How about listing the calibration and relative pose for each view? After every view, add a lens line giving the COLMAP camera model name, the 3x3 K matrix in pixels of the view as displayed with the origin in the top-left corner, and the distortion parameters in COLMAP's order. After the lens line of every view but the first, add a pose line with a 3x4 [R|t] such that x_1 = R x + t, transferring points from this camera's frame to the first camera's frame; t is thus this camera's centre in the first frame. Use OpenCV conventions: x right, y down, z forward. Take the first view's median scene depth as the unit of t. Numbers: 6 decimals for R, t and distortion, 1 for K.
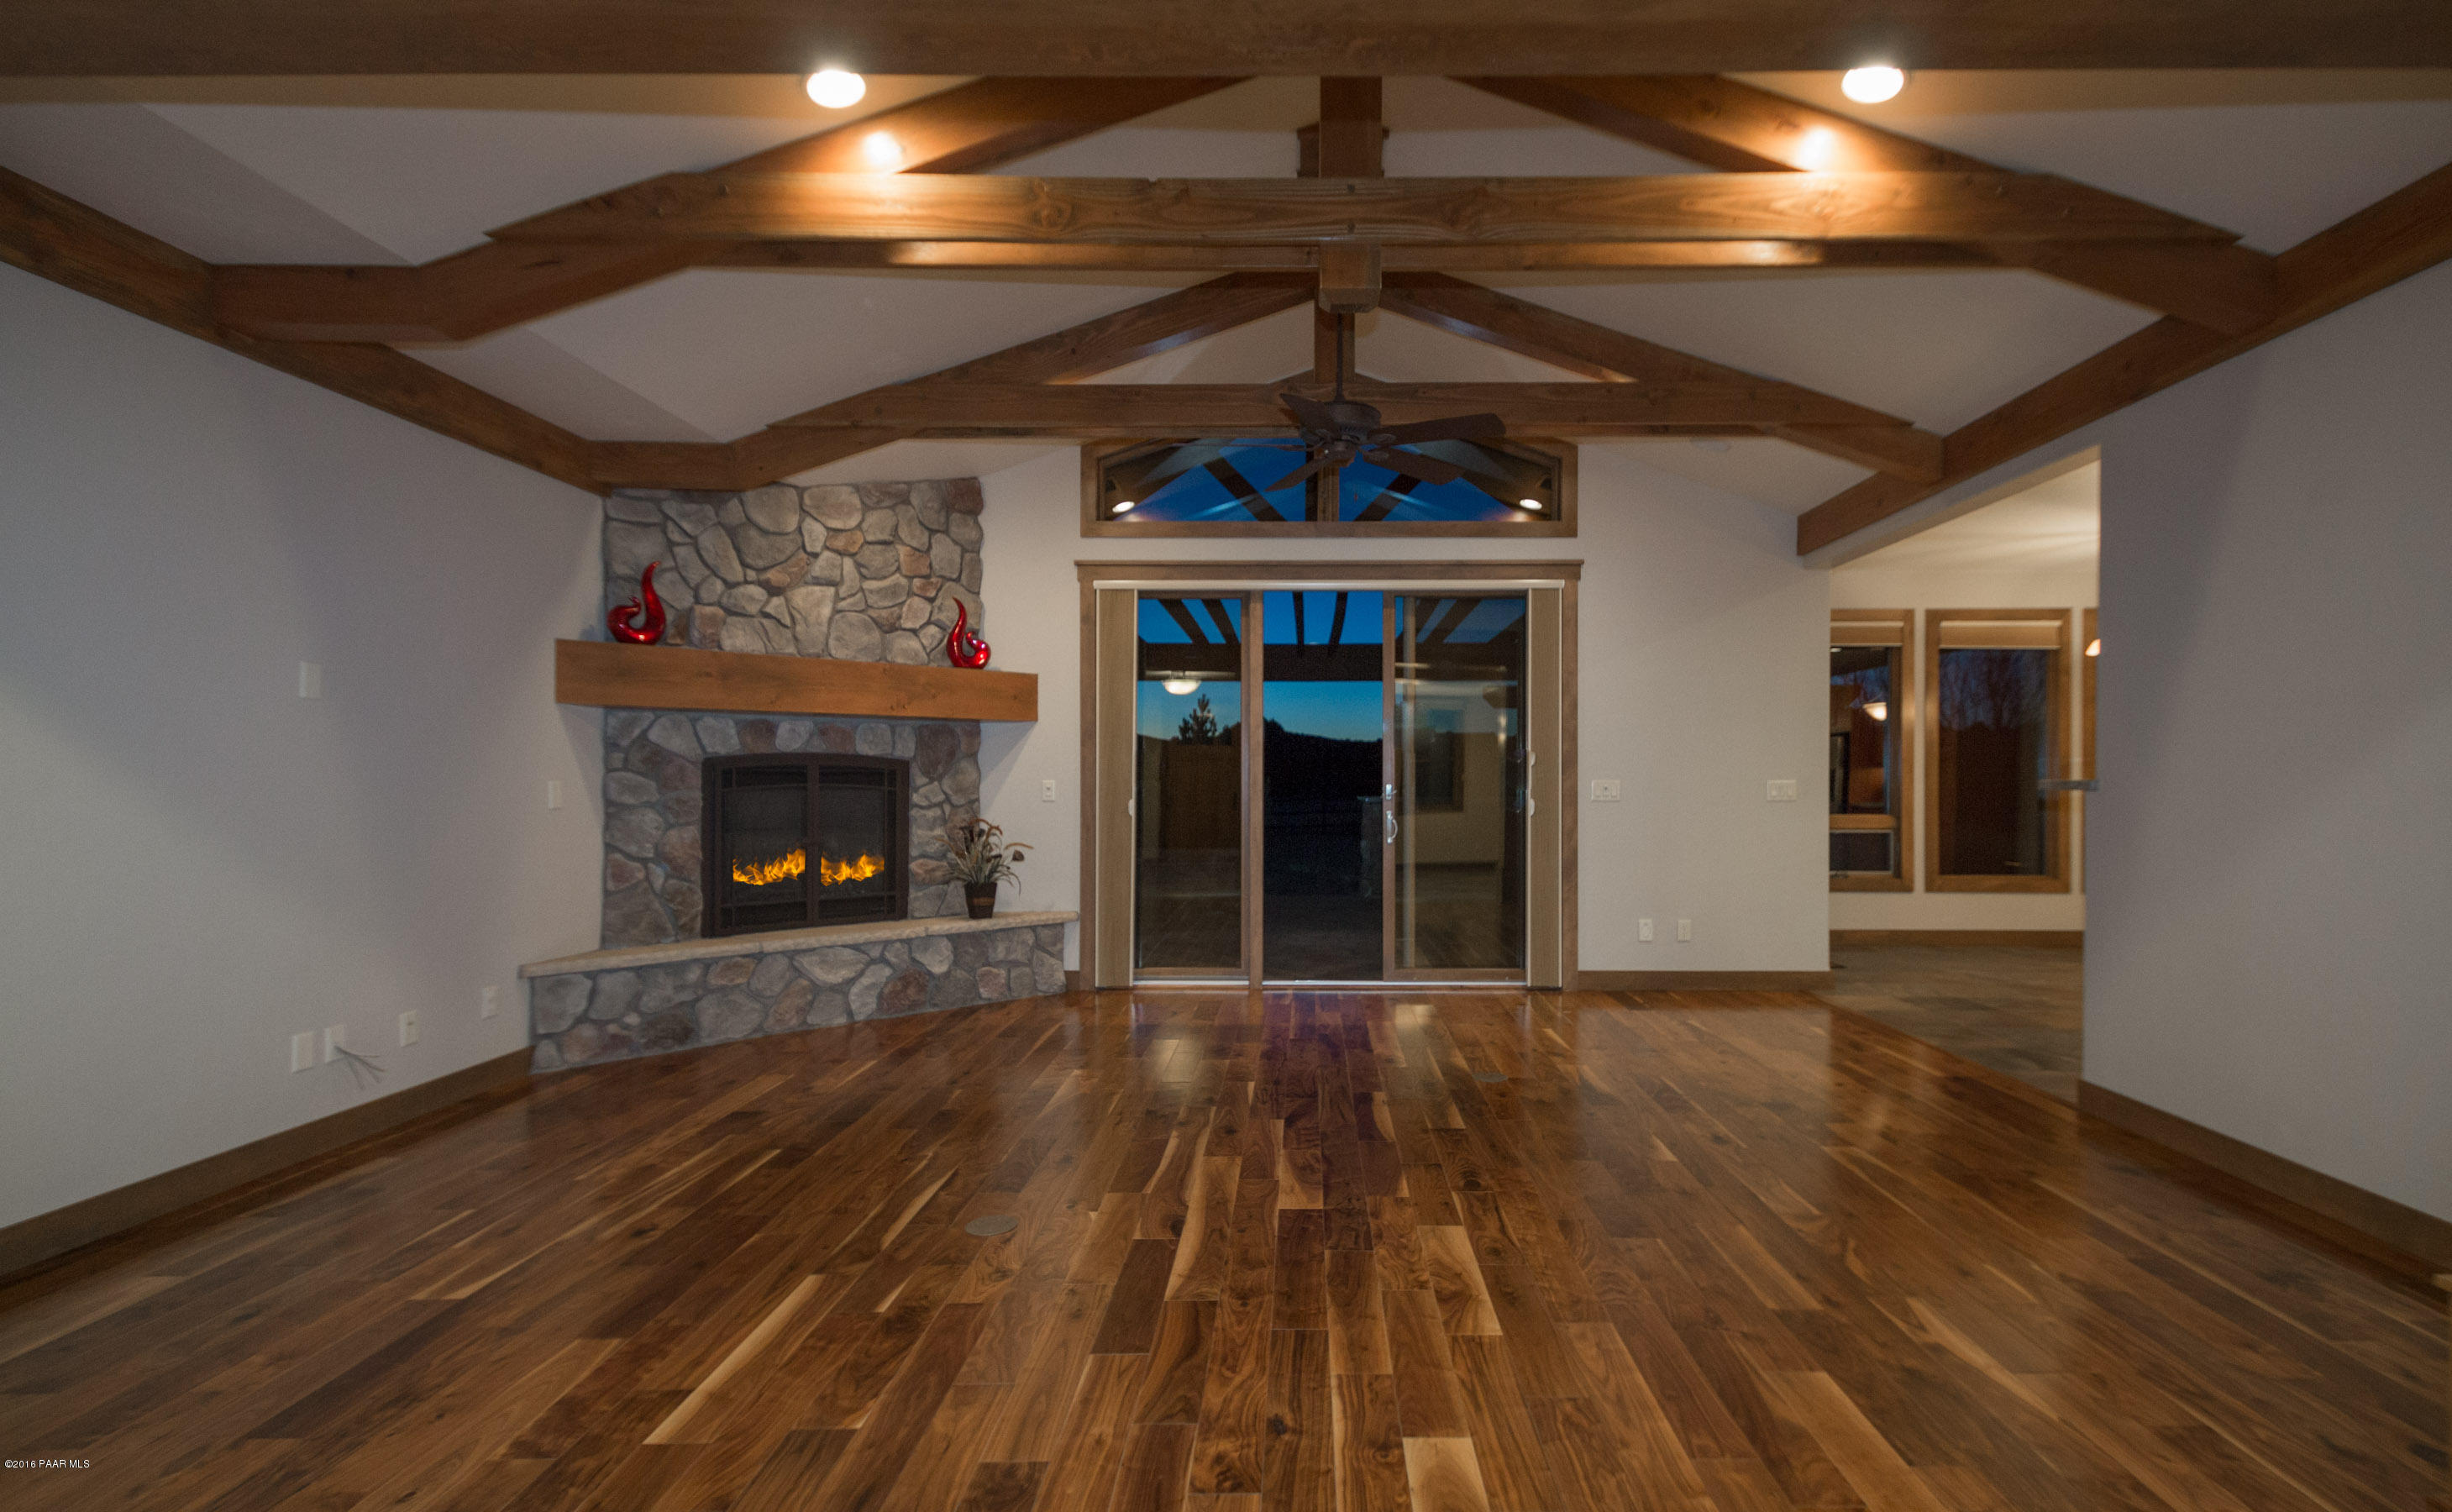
lens RADIAL K [[1141.5, 0, 1272.8], [0, 1141.5, 795.3], [0, 0, 1]] dist [0.000470, -0.001754]
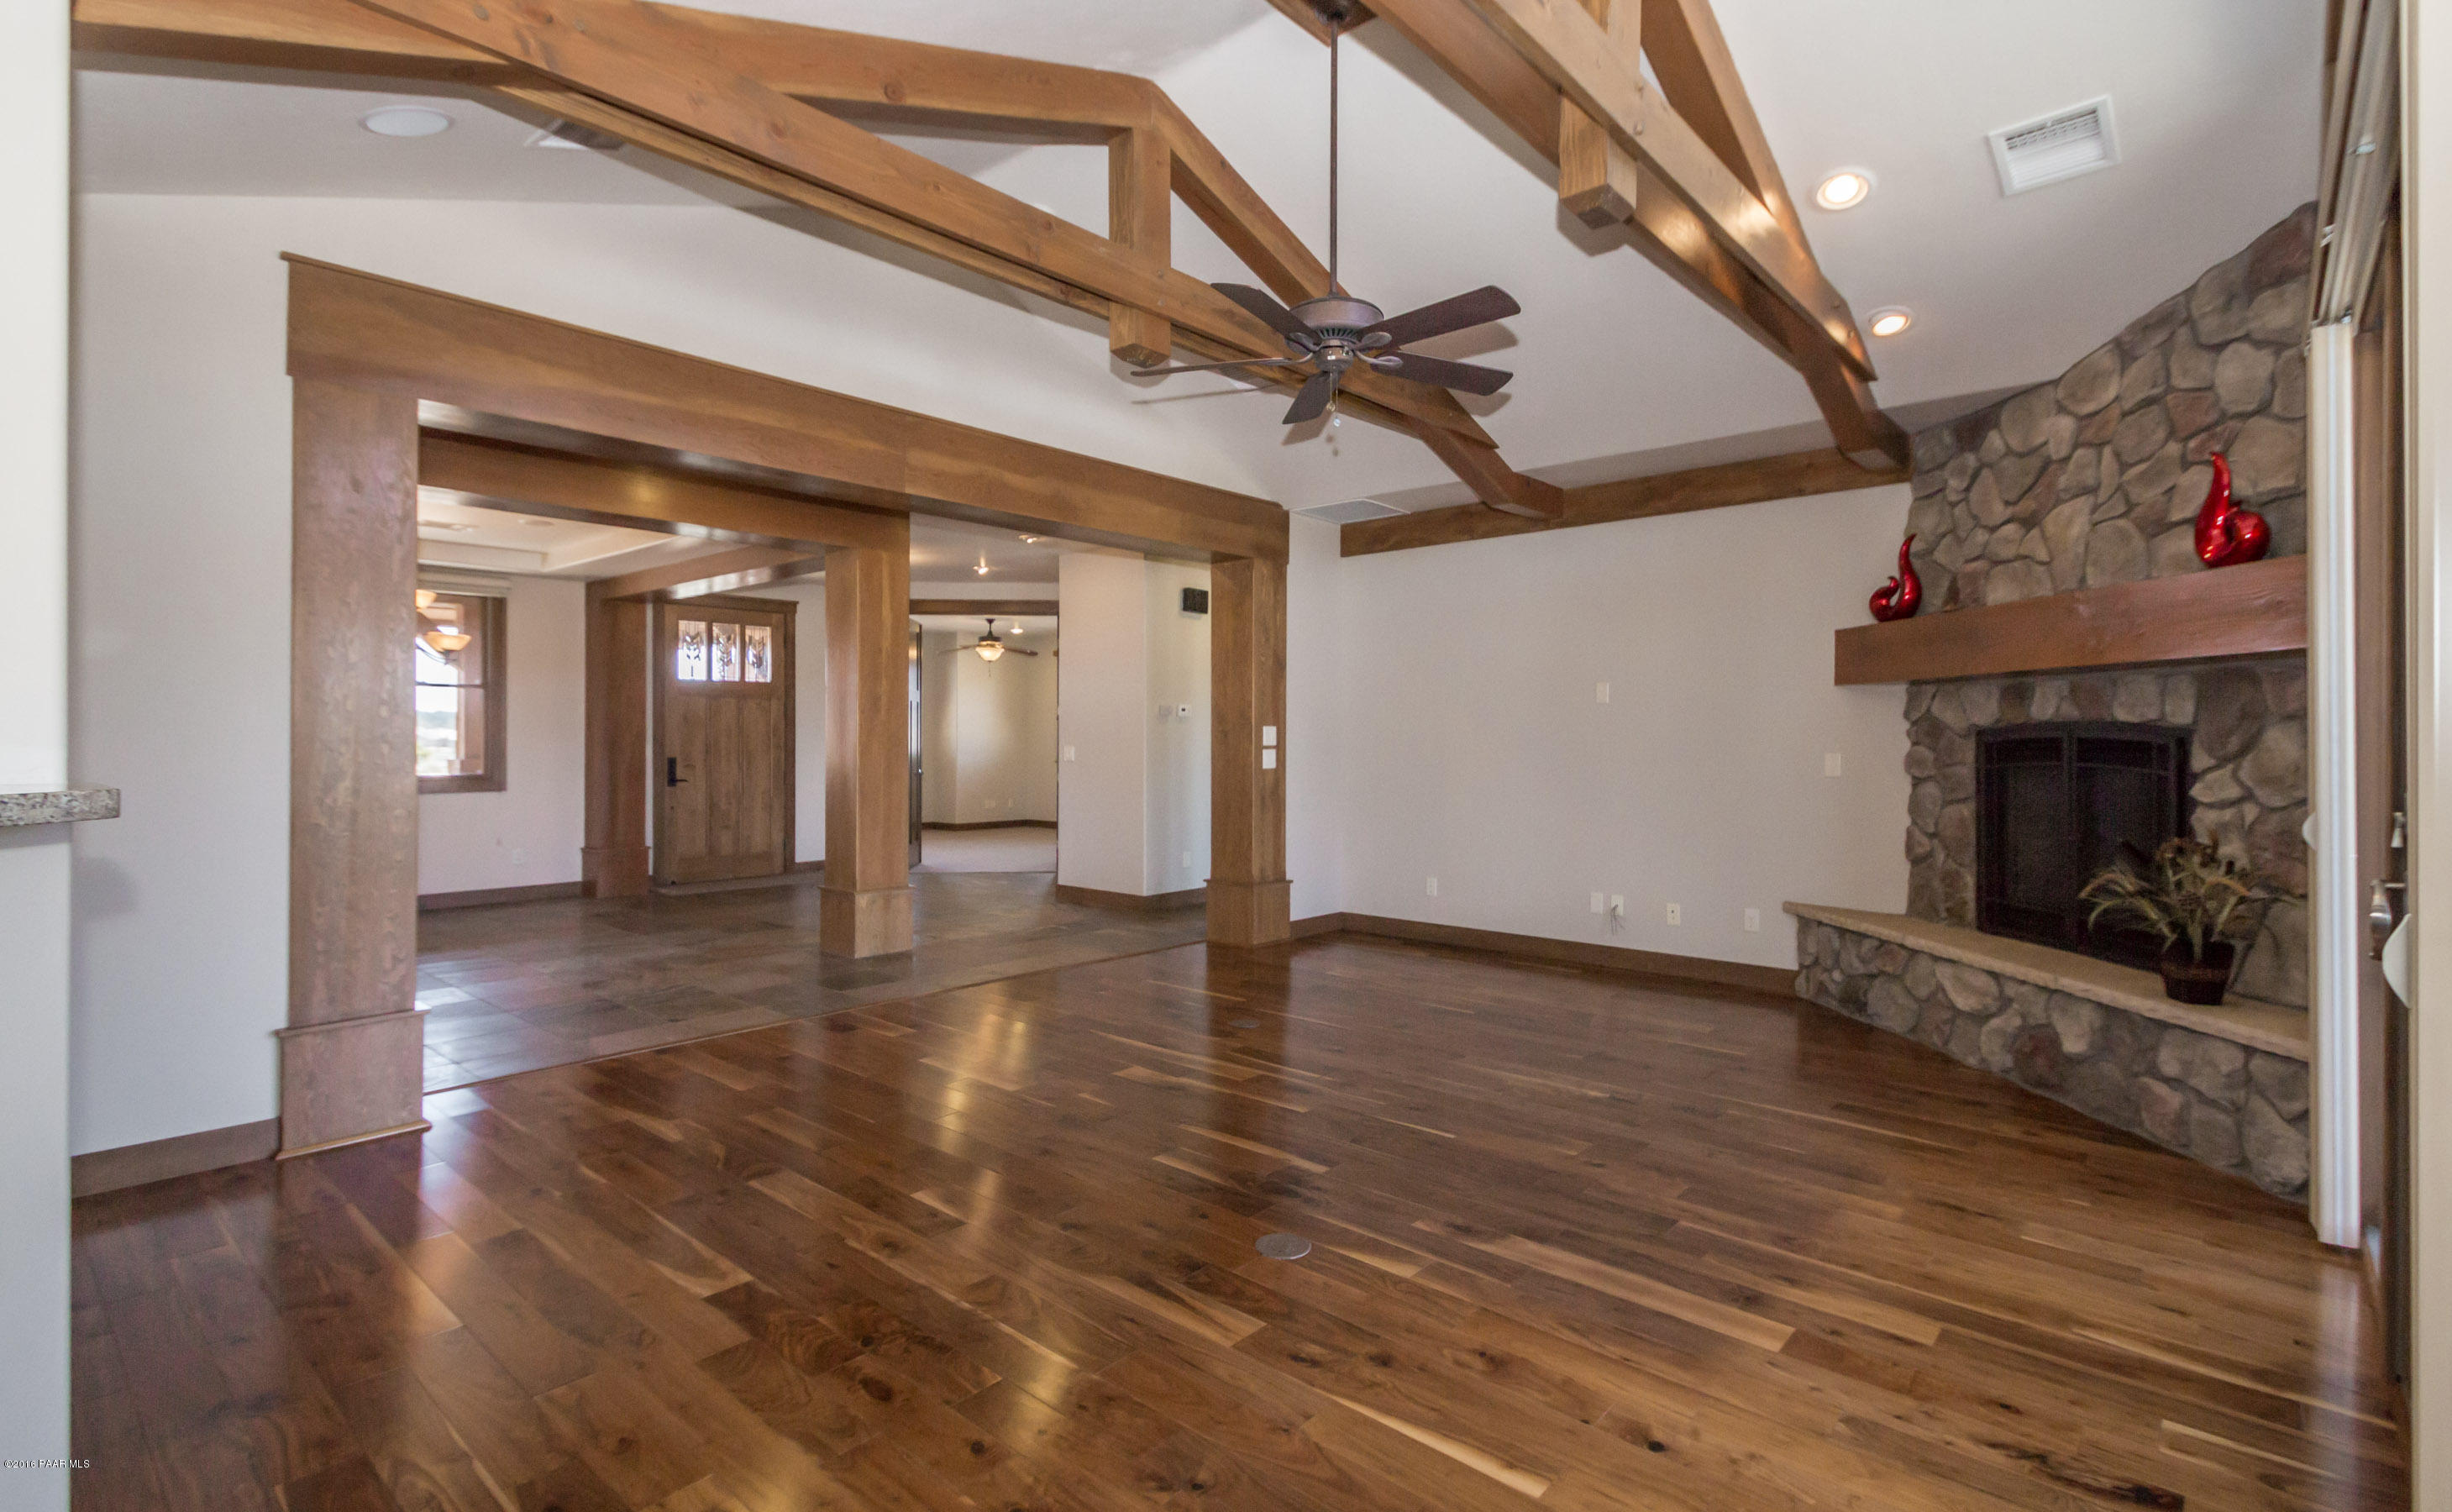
lens RADIAL K [[1130.3, 0, 1262.2], [0, 1130.3, 740.4], [0, 0, 1]] dist [-0.001230, 0.000303]
pose [[-0.637775, 0.002186, -0.770220, 0.531702], [-0.013409, 0.999813, 0.013941, -0.028481], [0.770106, 0.019219, -0.637626, 1.098218]]
